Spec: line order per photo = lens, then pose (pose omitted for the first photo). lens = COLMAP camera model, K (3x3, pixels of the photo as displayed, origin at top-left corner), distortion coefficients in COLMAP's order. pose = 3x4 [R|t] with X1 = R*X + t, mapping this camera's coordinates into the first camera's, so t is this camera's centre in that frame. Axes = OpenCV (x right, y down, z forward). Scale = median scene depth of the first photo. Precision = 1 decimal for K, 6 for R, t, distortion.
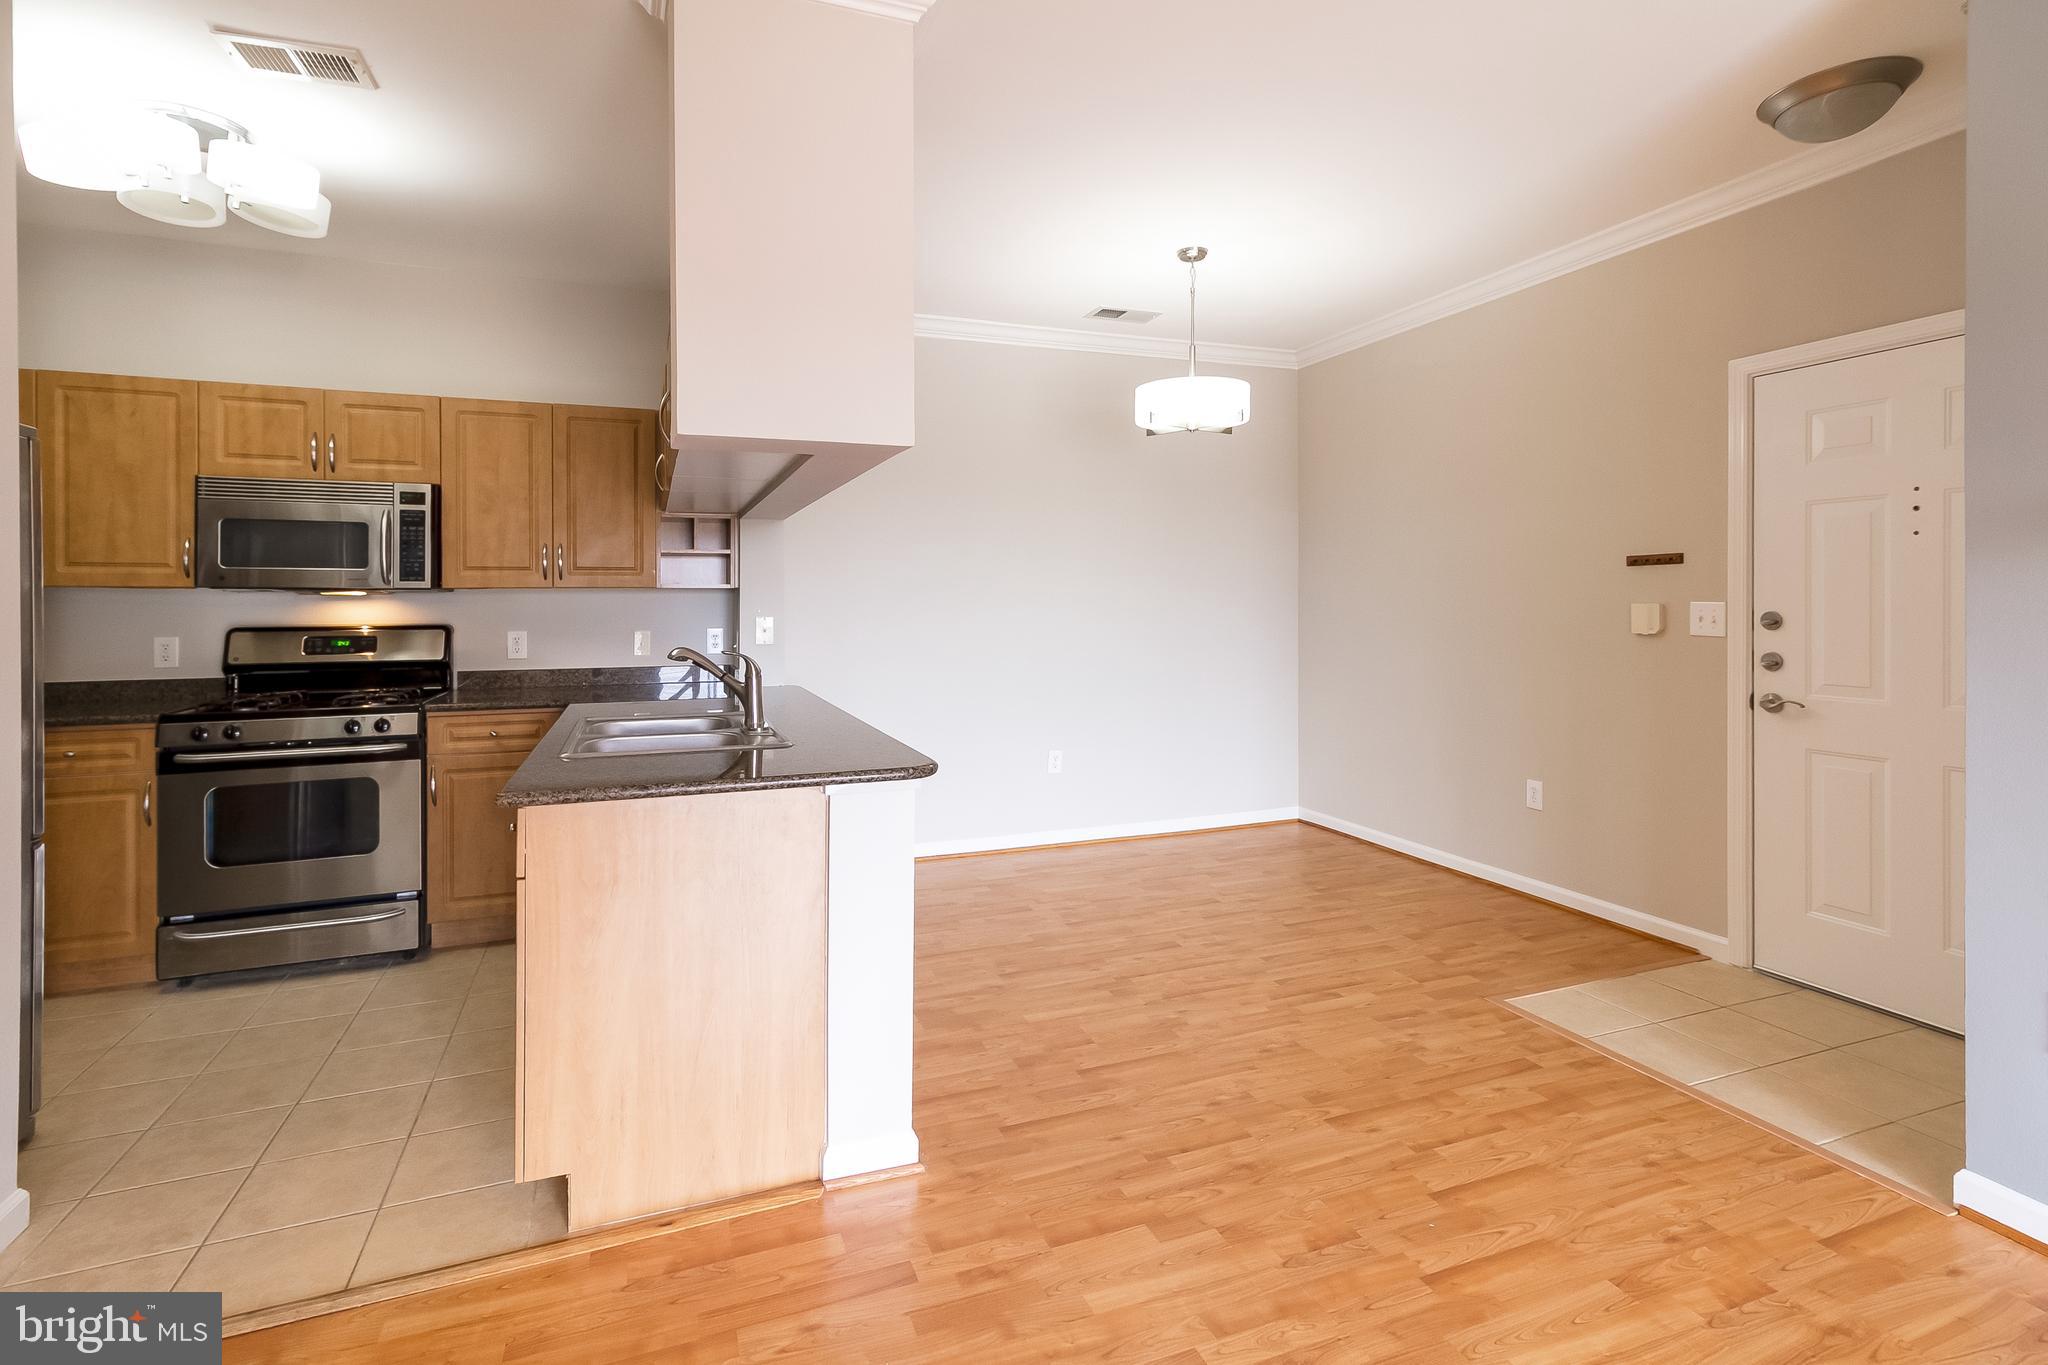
lens RADIAL K [[993.4, 0, 1036.1], [0, 993.4, 592.7], [0, 0, 1]] dist [0.004600, 0.002419]
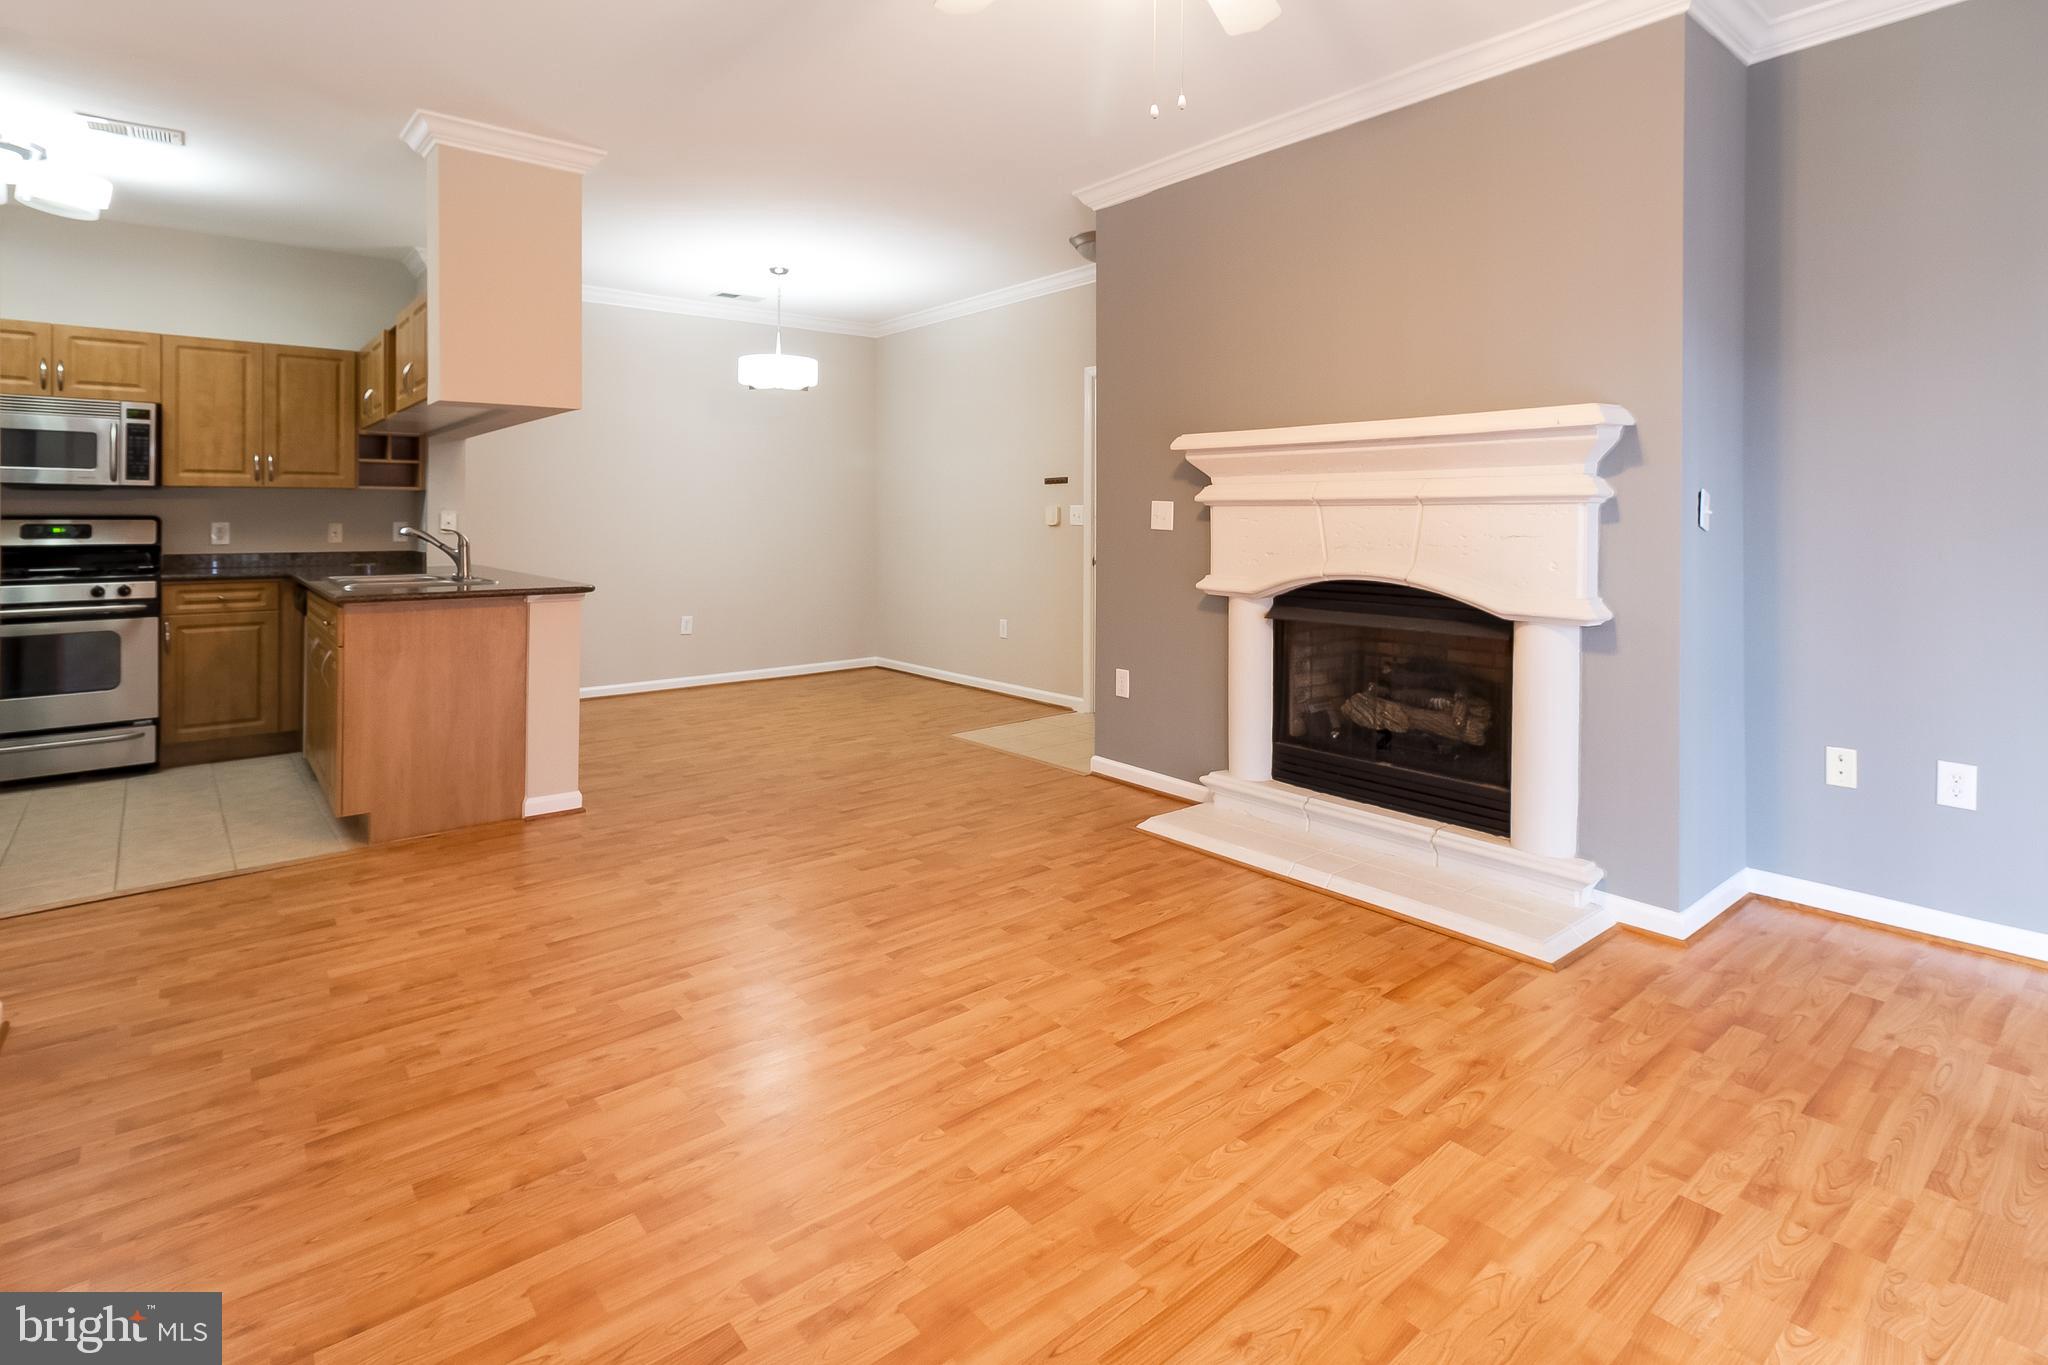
lens RADIAL K [[993.4, 0, 1022.8], [0, 993.4, 504.3], [0, 0, 1]] dist [0.004600, 0.002419]
pose [[0.949029, 0.010396, 0.315018, 0.037988], [-0.008433, 0.999936, -0.007594, 0.019313], [-0.315077, 0.004551, 0.949055, -0.553942]]
